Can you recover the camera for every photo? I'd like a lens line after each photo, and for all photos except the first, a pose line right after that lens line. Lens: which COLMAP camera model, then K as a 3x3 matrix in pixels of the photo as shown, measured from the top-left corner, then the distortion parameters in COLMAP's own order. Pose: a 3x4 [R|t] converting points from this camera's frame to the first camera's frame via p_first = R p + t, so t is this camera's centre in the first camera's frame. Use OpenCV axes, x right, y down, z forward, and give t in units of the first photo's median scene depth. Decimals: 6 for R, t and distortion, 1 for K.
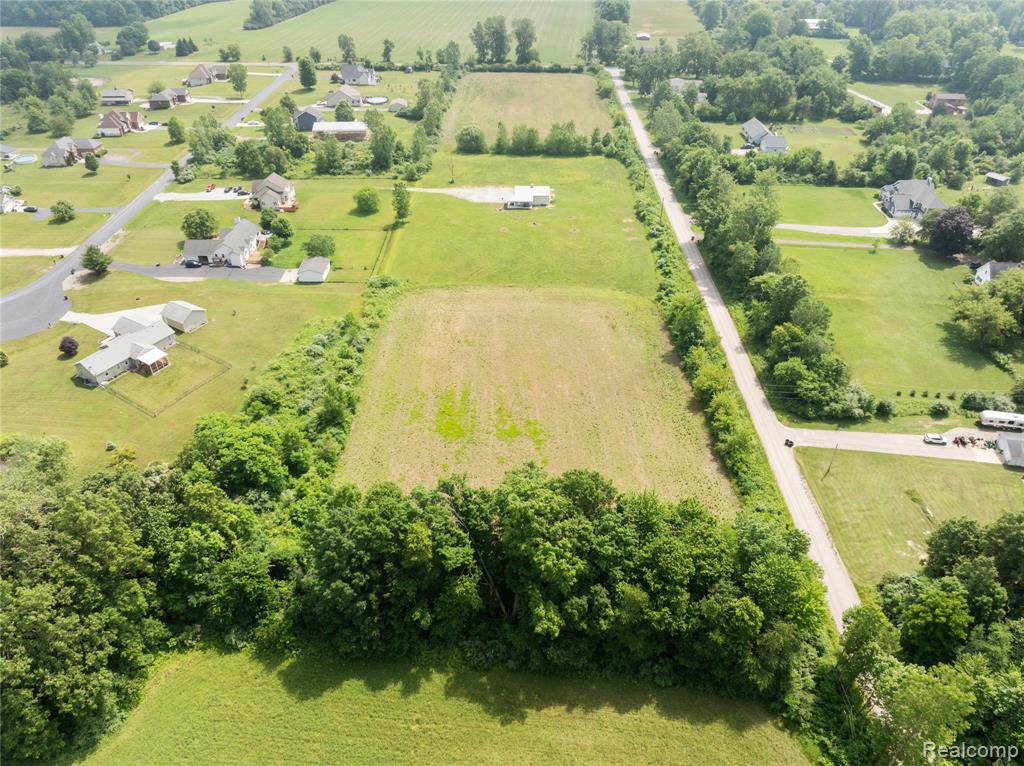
lens RADIAL K [[719.8, 0, 513.4], [0, 719.8, 384.7], [0, 0, 1]] dist [-0.044486, 0.011722]
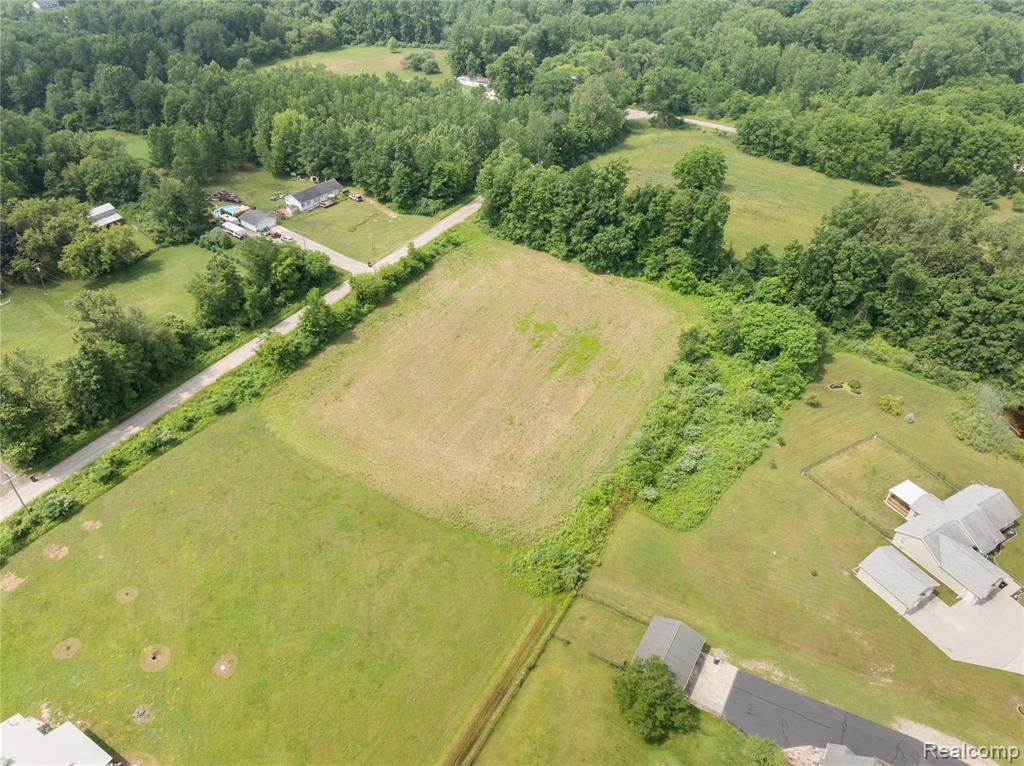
lens RADIAL K [[719.8, 0, 513.4], [0, 719.8, 384.7], [0, 0, 1]] dist [-0.044486, 0.011722]
pose [[-0.871854, -0.290879, 0.394031, -0.269466], [0.287496, 0.347378, 0.892566, -0.574889], [-0.396507, 0.891470, -0.219236, 0.816779]]
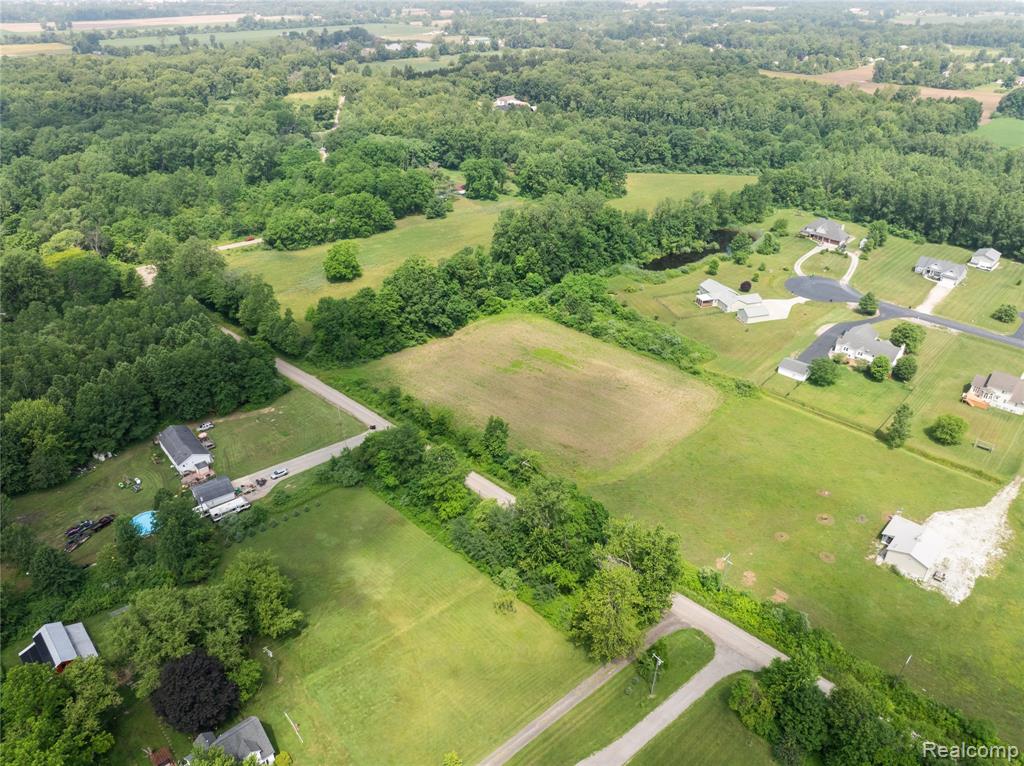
lens RADIAL K [[719.8, 0, 513.4], [0, 719.8, 384.7], [0, 0, 1]] dist [-0.044486, 0.011722]
pose [[-0.671877, 0.374673, -0.638906, 0.627103], [-0.434293, 0.499474, 0.749610, -0.667016], [0.599976, 0.781119, -0.172867, 0.786292]]
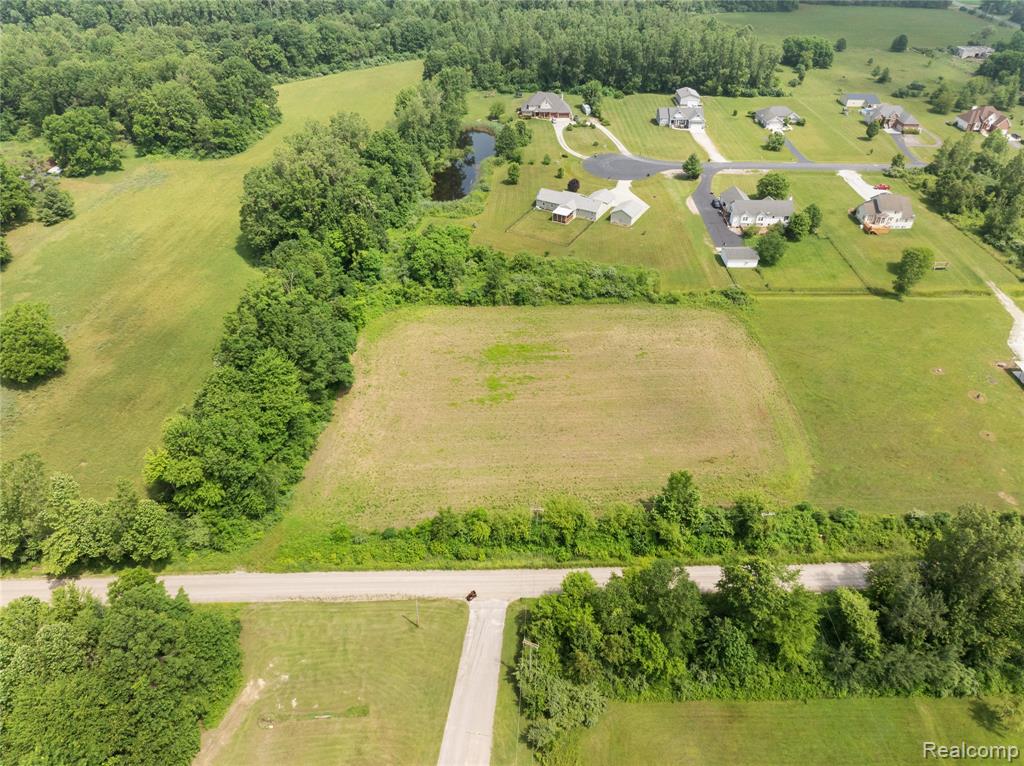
lens RADIAL K [[719.8, 0, 513.4], [0, 719.8, 384.7], [0, 0, 1]] dist [-0.044486, 0.011722]
pose [[0.035766, 0.604979, -0.795438, 0.509234], [-0.591271, 0.654499, 0.471201, -0.272181], [0.805680, 0.453466, 0.381115, 0.370788]]
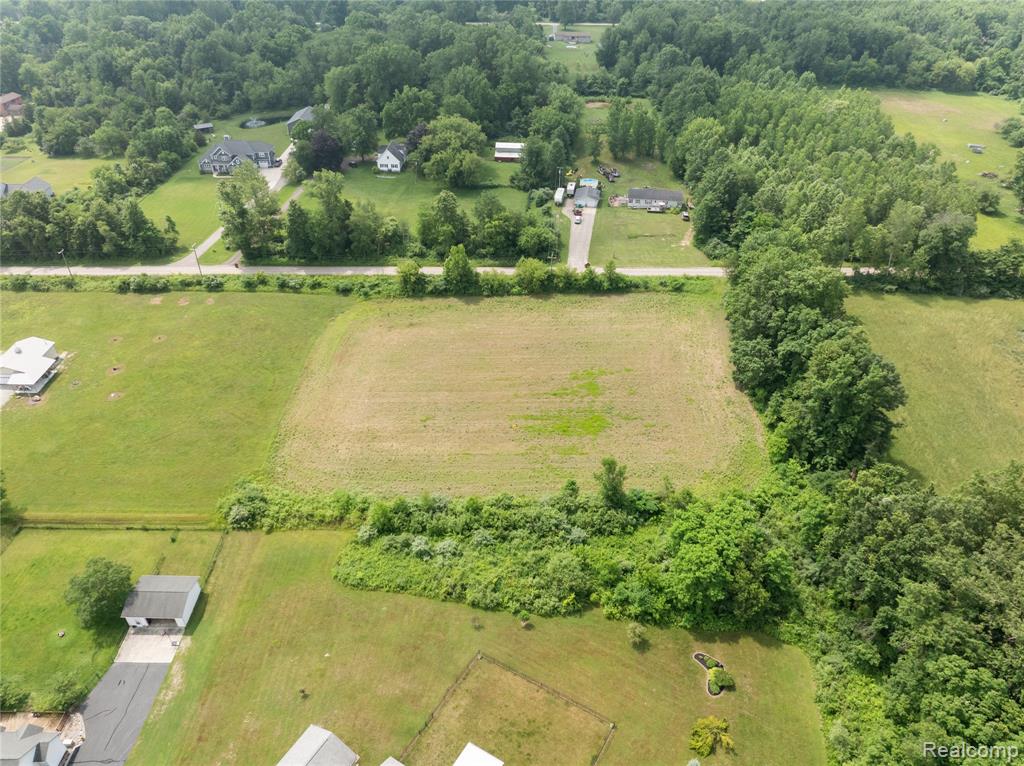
lens RADIAL K [[719.8, 0, 513.4], [0, 719.8, 384.7], [0, 0, 1]] dist [-0.044486, 0.011722]
pose [[-0.013139, -0.589516, 0.807650, -0.507627], [0.582510, 0.651992, 0.485375, -0.306852], [-0.812717, 0.476842, 0.334832, 0.445539]]
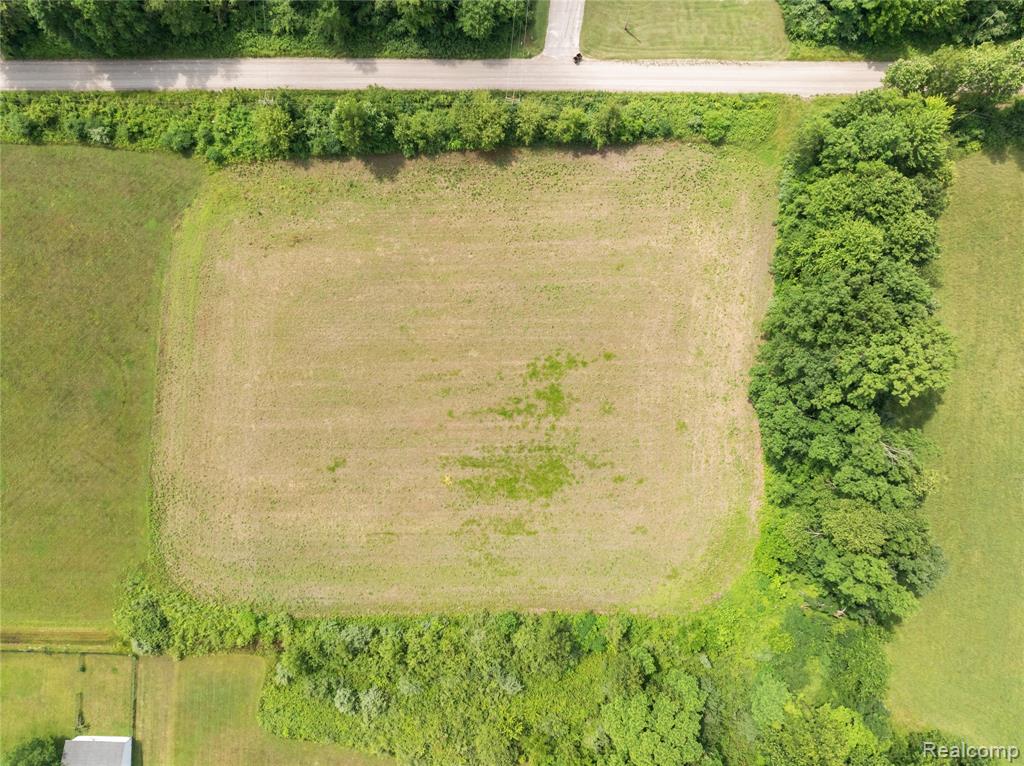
lens RADIAL K [[719.8, 0, 513.4], [0, 719.8, 384.7], [0, 0, 1]] dist [-0.044486, 0.011722]
pose [[-0.004137, -0.997294, 0.073402, -0.027282], [0.584864, 0.057126, 0.809117, -0.351700], [-0.811121, 0.046278, 0.583045, 0.351415]]
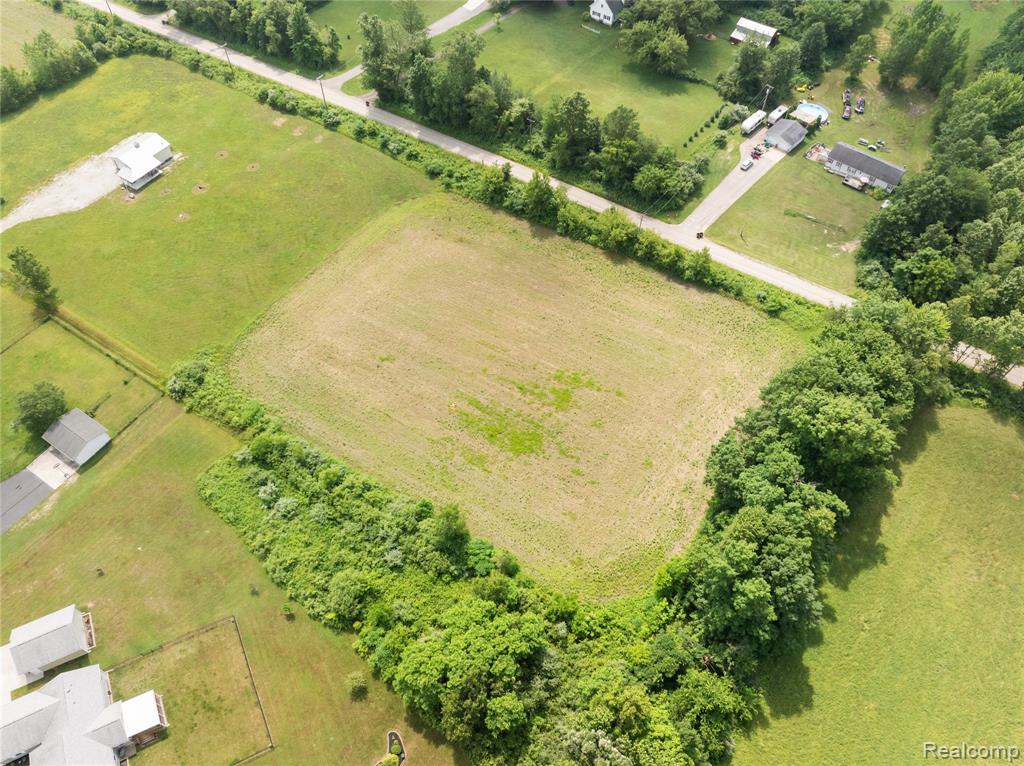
lens RADIAL K [[719.8, 0, 513.4], [0, 719.8, 384.7], [0, 0, 1]] dist [-0.044486, 0.011722]
pose [[0.528027, -0.682848, 0.504881, -0.299565], [0.491915, 0.730558, 0.473608, -0.252813], [-0.692247, -0.001719, 0.721658, 0.222448]]
